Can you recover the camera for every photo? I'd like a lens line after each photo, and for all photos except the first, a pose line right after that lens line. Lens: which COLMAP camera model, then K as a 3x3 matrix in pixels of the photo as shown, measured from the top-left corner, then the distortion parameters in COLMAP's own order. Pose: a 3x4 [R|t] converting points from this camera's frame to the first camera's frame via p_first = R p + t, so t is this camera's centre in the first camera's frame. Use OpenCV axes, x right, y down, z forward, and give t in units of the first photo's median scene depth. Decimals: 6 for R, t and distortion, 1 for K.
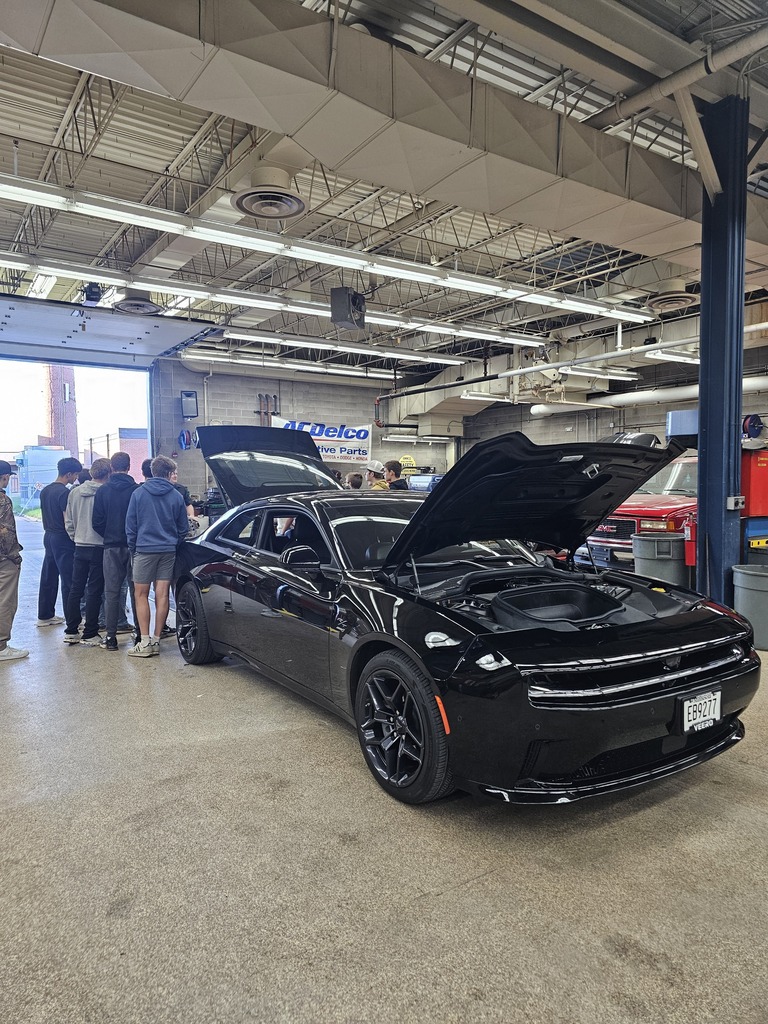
lens RADIAL K [[689.5, 0, 382.3], [0, 689.5, 507.3], [0, 0, 1]] dist [0.006276, 0.000589]
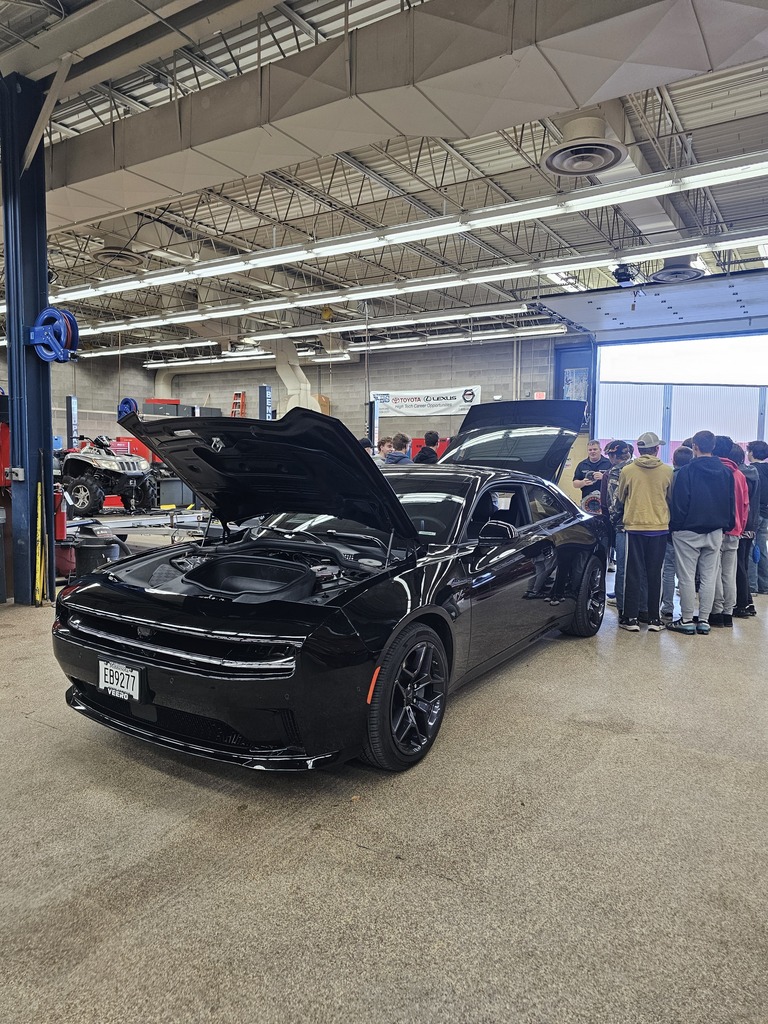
lens RADIAL K [[689.5, 0, 382.7], [0, 689.5, 517.2], [0, 0, 1]] dist [0.006276, 0.000589]
pose [[0.391017, 0.090660, -0.915907, 1.407383], [-0.048117, 0.995790, 0.078025, -0.035145], [0.919125, 0.013561, 0.393733, 0.888699]]
